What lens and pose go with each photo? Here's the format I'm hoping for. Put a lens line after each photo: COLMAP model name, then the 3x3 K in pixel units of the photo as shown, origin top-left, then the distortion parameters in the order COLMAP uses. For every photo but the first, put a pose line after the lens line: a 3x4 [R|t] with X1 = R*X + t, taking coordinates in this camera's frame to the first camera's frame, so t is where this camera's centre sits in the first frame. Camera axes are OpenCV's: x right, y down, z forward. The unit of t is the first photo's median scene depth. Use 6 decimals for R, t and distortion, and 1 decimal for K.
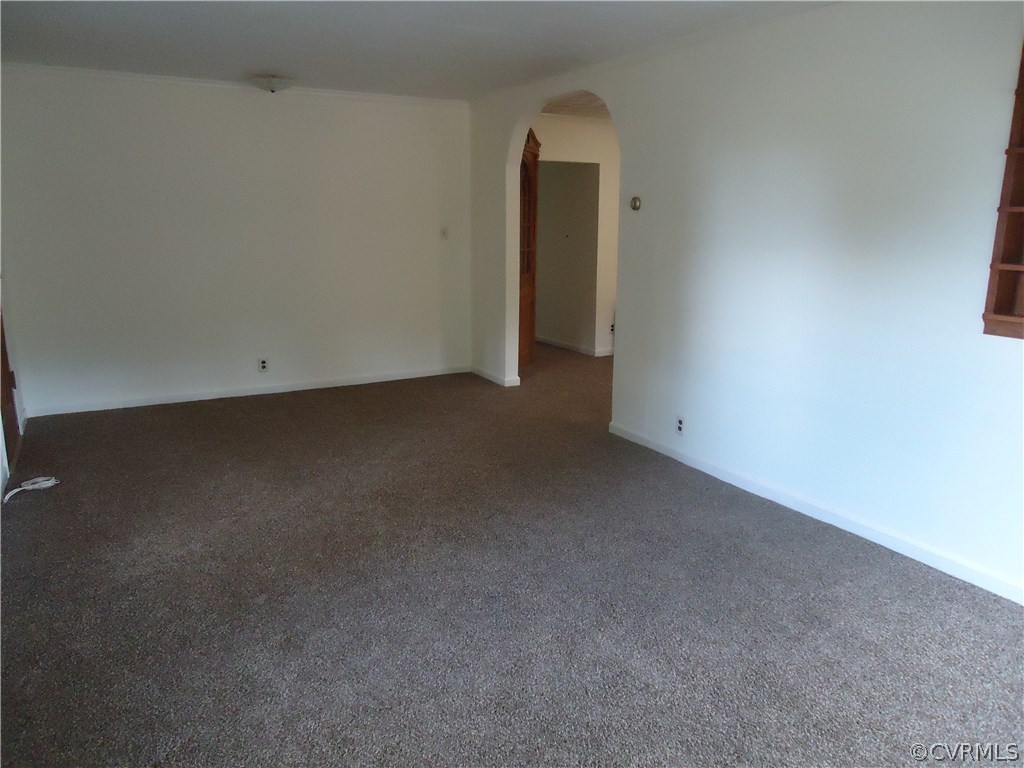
lens RADIAL K [[751.4, 0, 514.8], [0, 751.4, 384.3], [0, 0, 1]] dist [-0.004609, 0.000310]
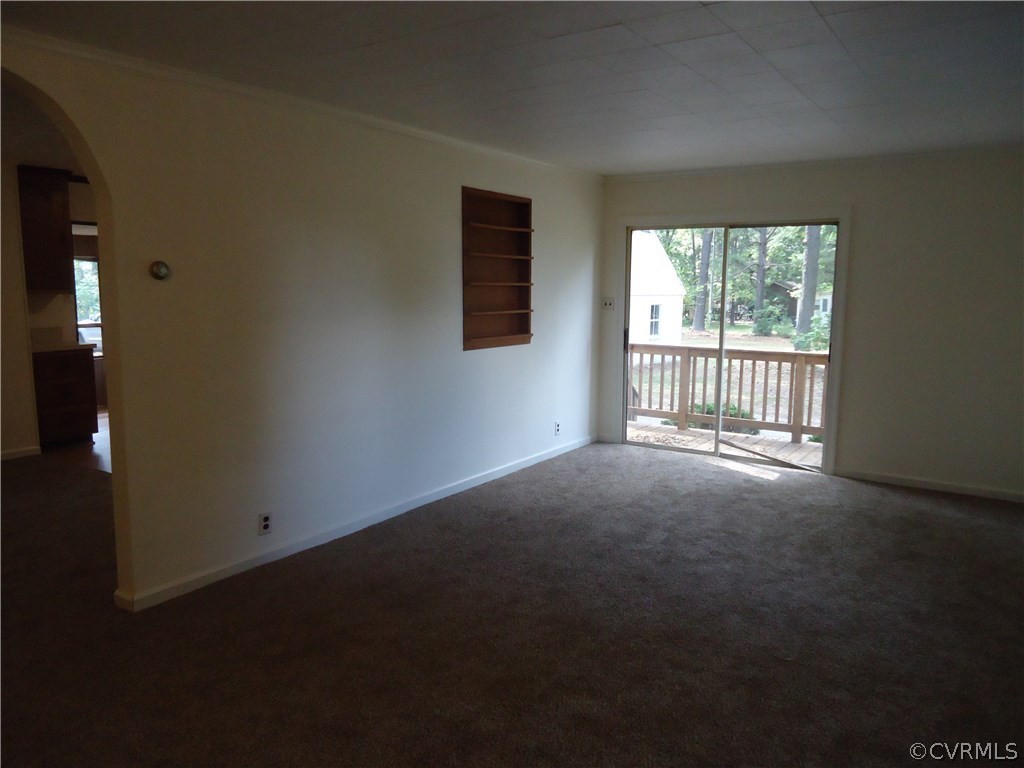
lens RADIAL K [[751.4, 0, 514.8], [0, 751.4, 384.3], [0, 0, 1]] dist [-0.004609, 0.000310]
pose [[-0.467604, -0.126585, 0.874827, -1.112095], [0.180657, 0.955117, 0.234765, -0.425288], [-0.865280, 0.267821, -0.423749, 1.813661]]
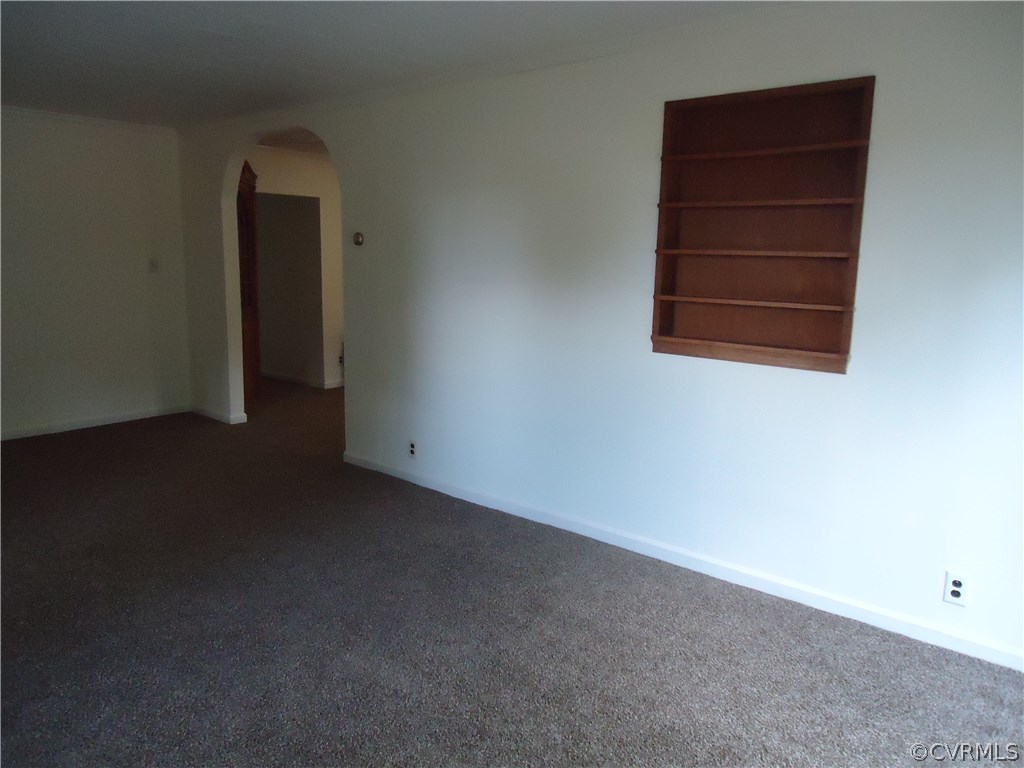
lens RADIAL K [[751.4, 0, 514.8], [0, 751.4, 384.3], [0, 0, 1]] dist [-0.004609, 0.000310]
pose [[0.936006, -0.047282, 0.348793, -0.014803], [0.061588, 0.997650, -0.030036, 0.008260], [-0.346553, 0.049595, 0.936718, -0.068396]]
